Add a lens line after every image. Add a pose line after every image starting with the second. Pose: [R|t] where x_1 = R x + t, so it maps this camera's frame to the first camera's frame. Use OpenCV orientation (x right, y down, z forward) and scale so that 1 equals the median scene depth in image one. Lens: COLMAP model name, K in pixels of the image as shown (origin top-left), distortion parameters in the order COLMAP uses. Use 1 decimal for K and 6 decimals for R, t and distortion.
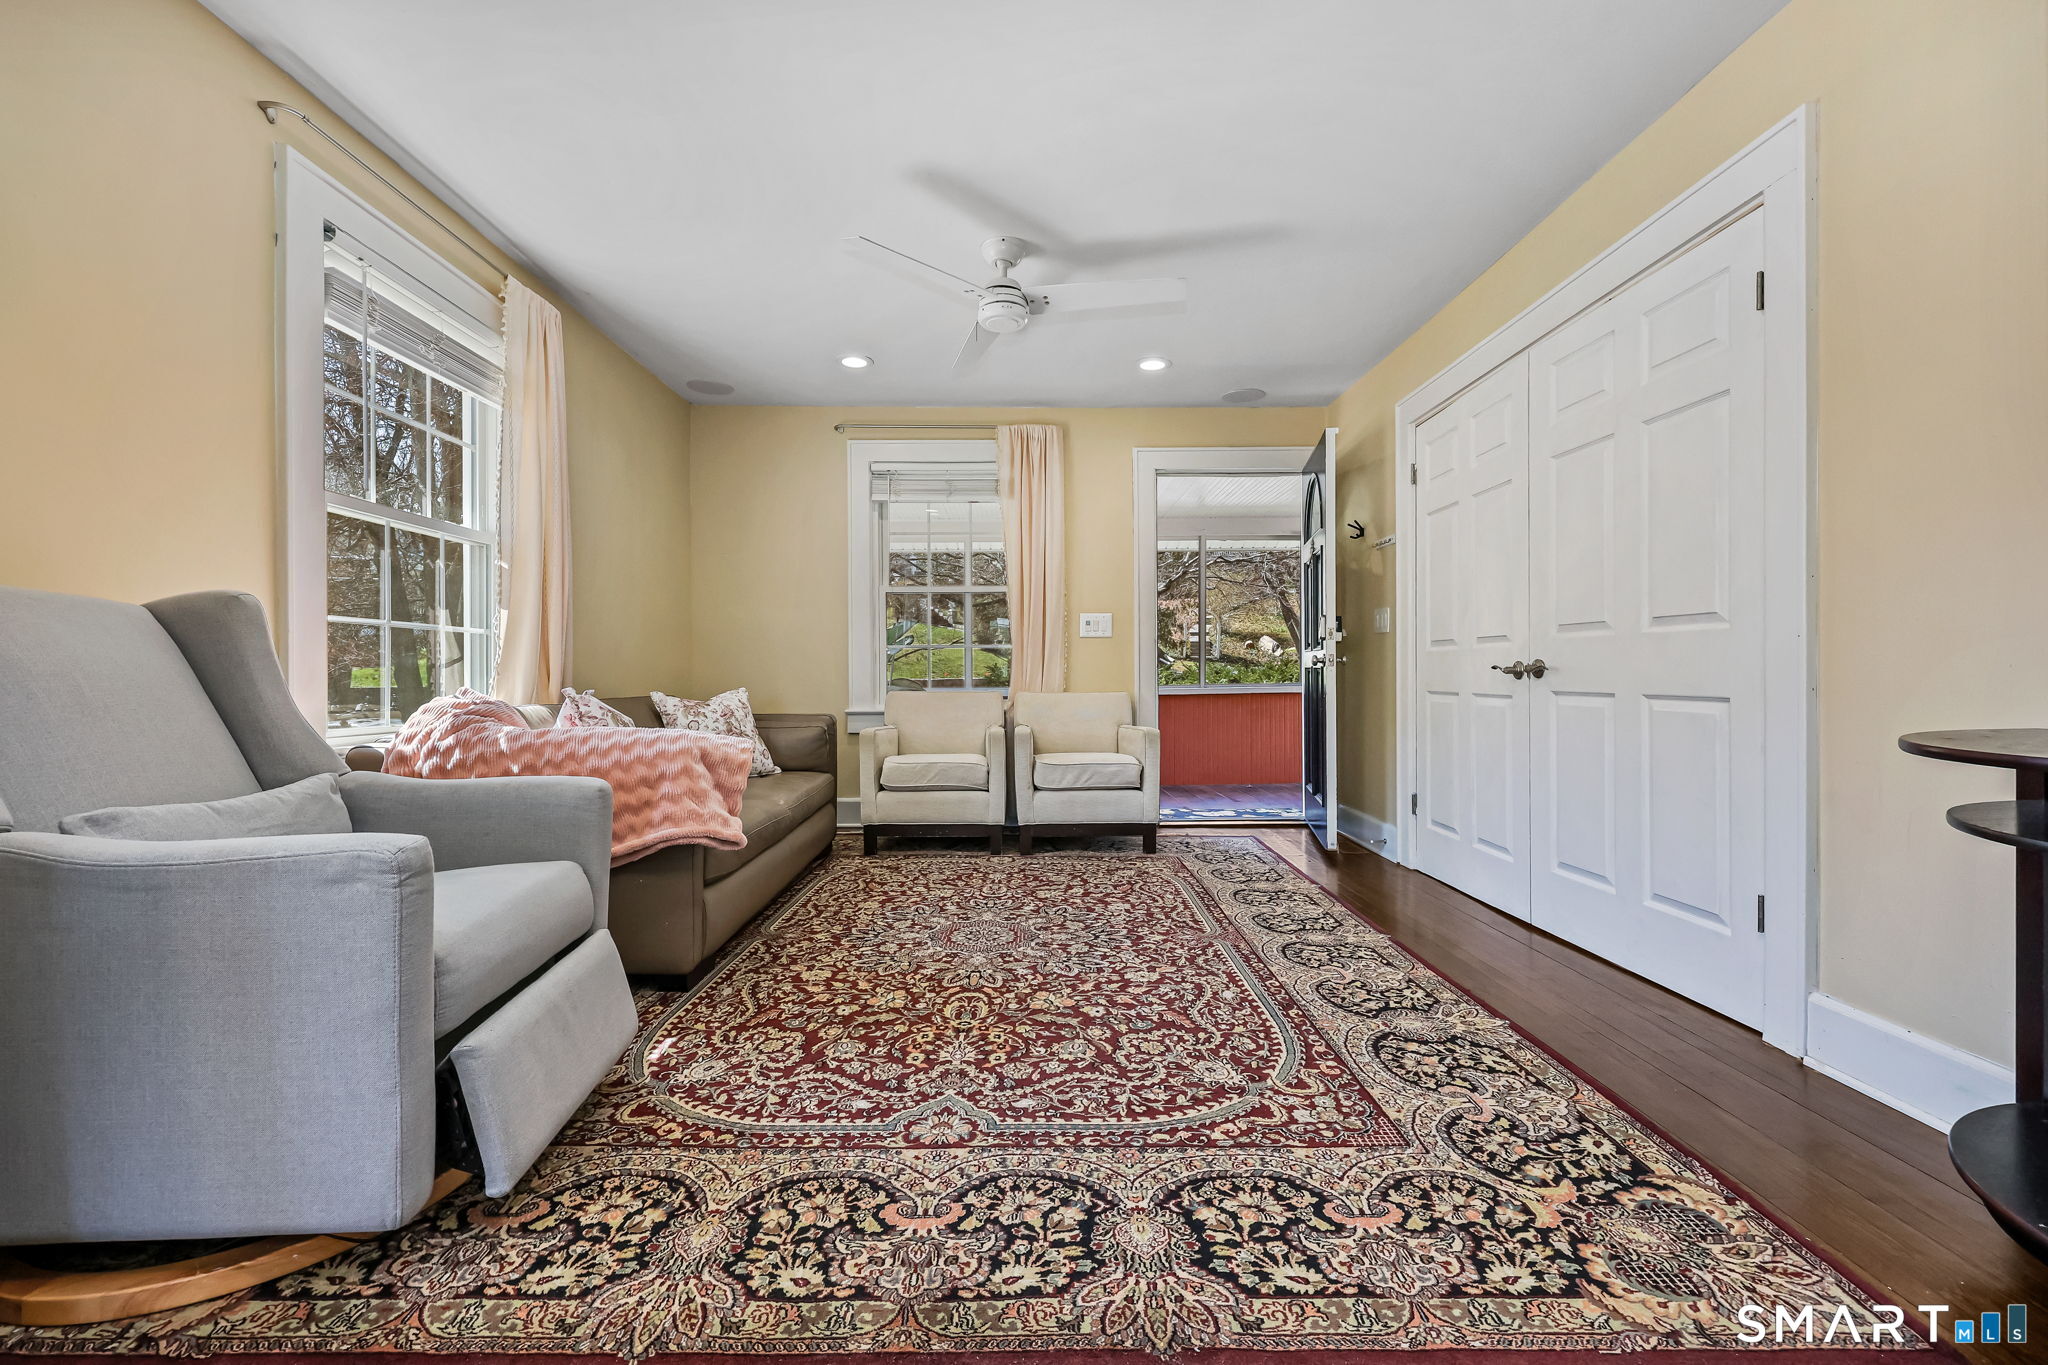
lens RADIAL K [[844.2, 0, 1026.6], [0, 844.2, 679.3], [0, 0, 1]] dist [0.001232, -0.000952]
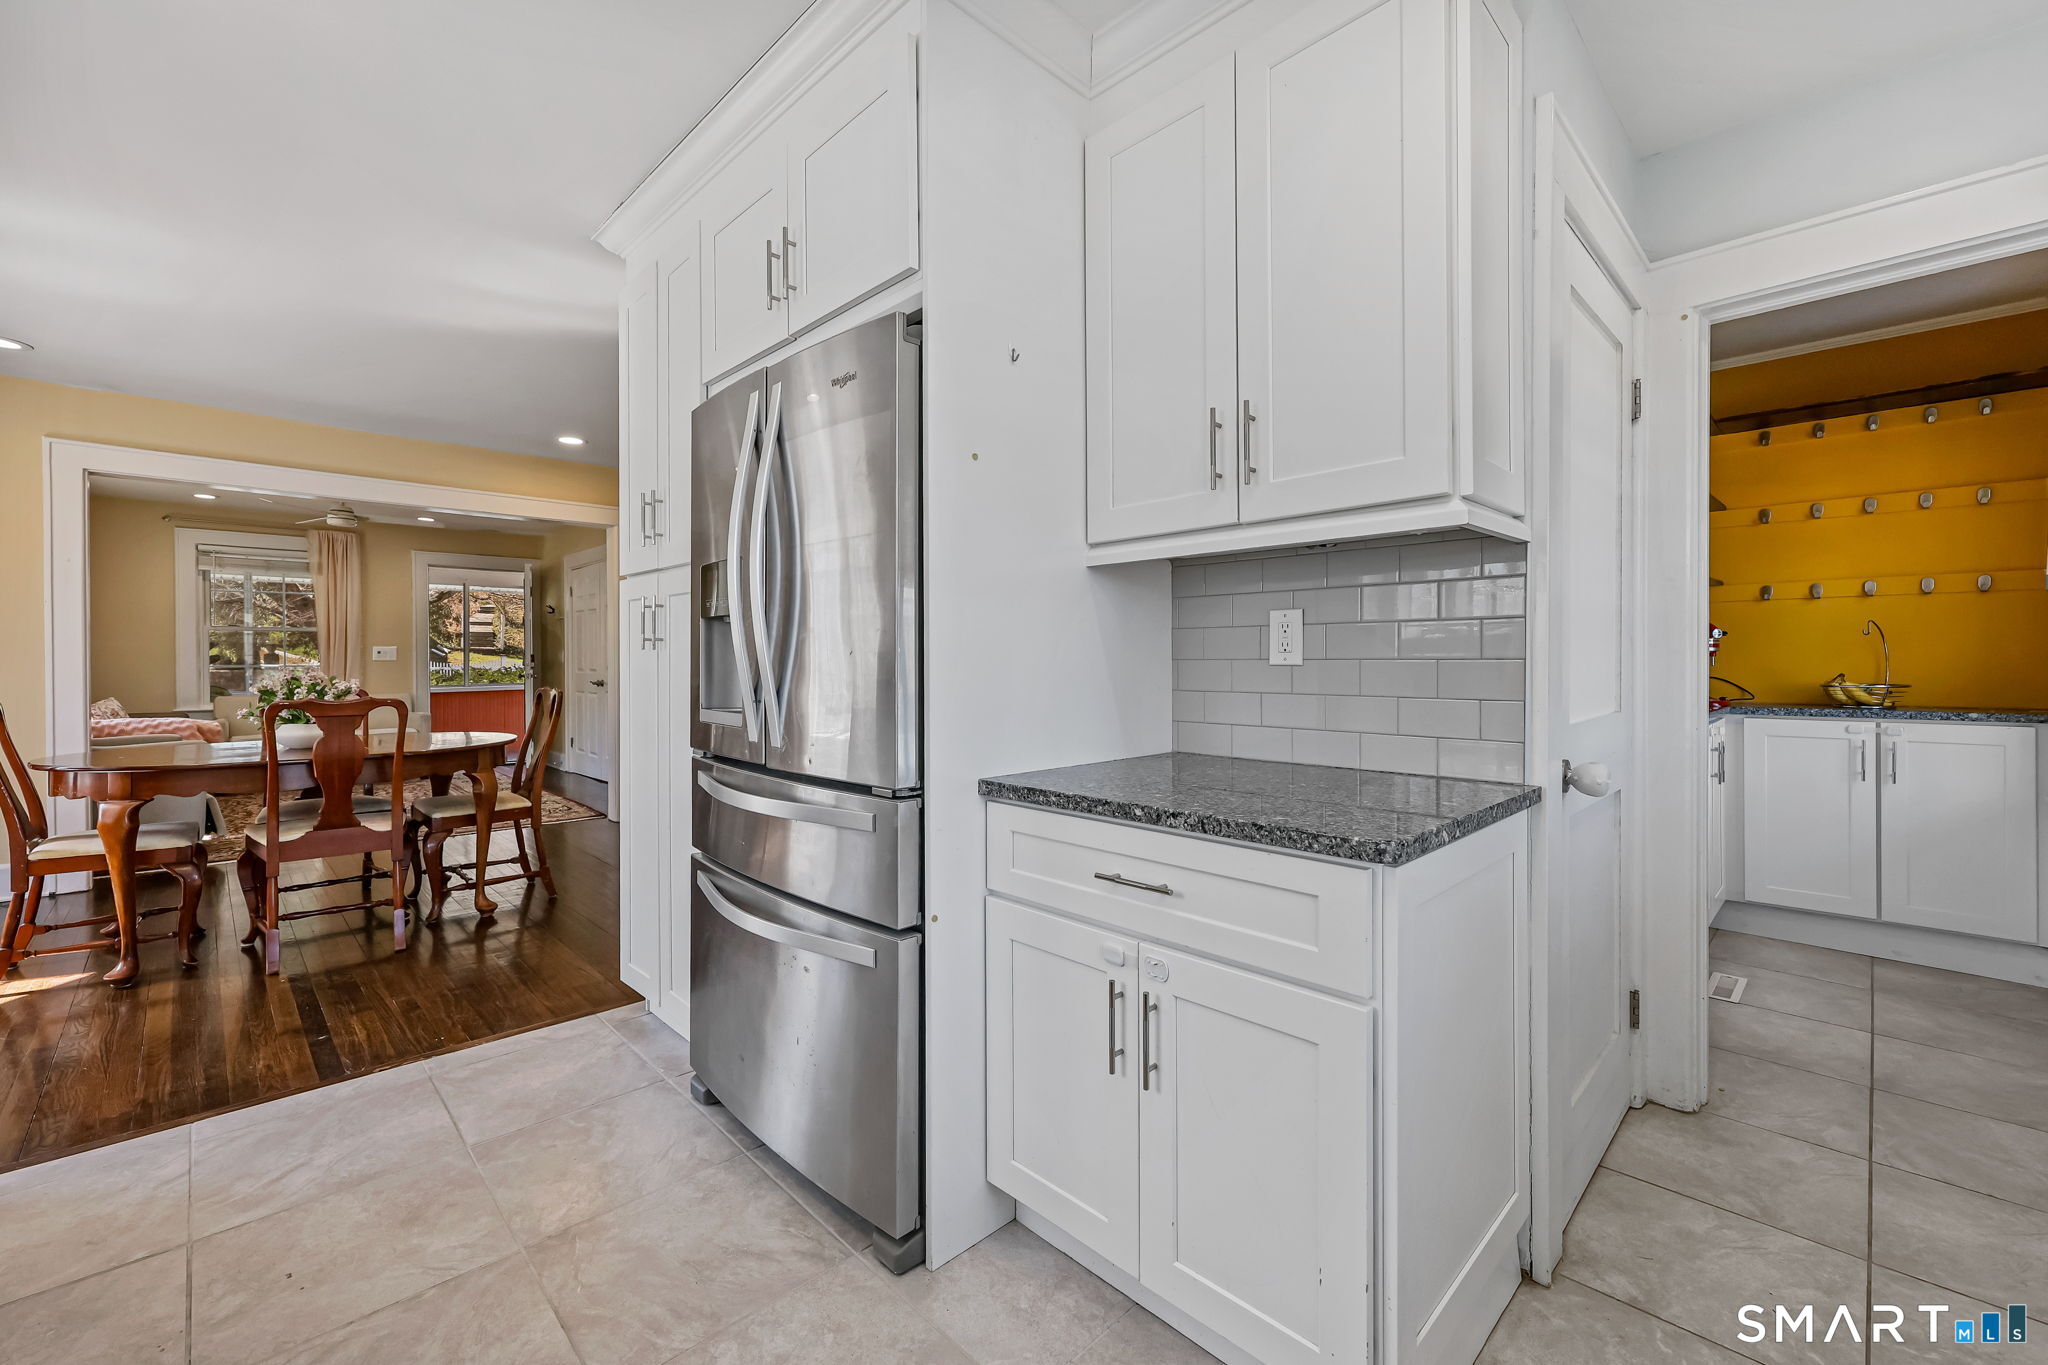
lens RADIAL K [[841.9, 0, 1024.0], [0, 841.9, 664.2], [0, 0, 1]] dist [-0.000301, -0.000004]
pose [[0.717870, -0.004921, 0.696159, -0.351096], [0.006593, 0.999978, 0.000269, -0.073350], [-0.696146, 0.004397, 0.717887, -2.224407]]
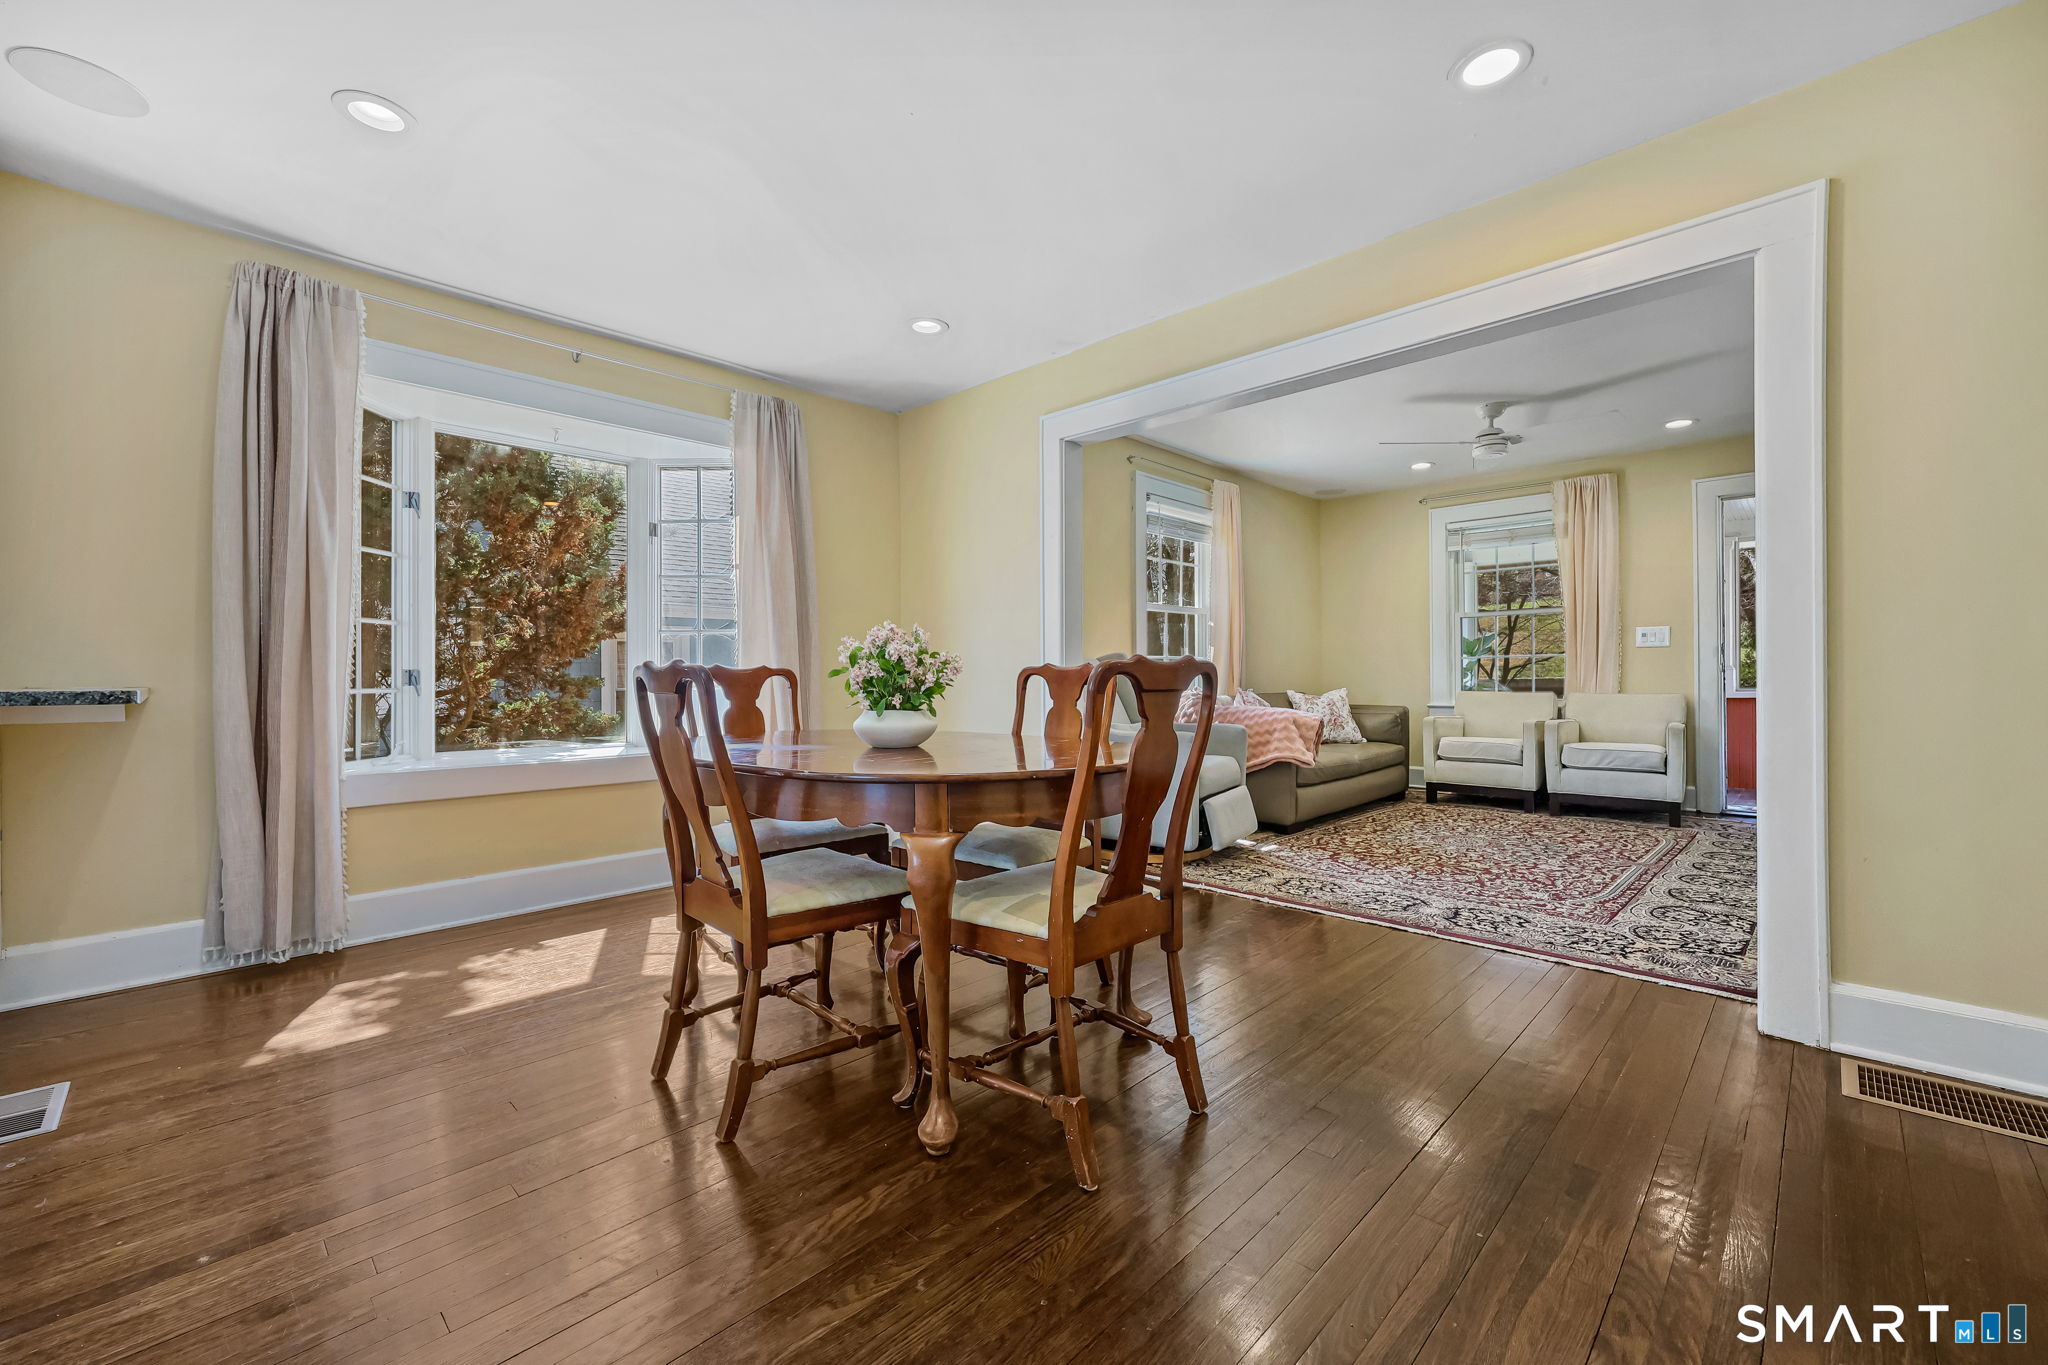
lens RADIAL K [[823.2, 0, 1030.9], [0, 823.2, 675.1], [0, 0, 1]] dist [0.001251, -0.000023]
pose [[0.712129, -0.000987, -0.702048, 0.559195], [0.000581, 0.999999, -0.000817, -0.021196], [0.702048, 0.000174, 0.712129, -0.869920]]
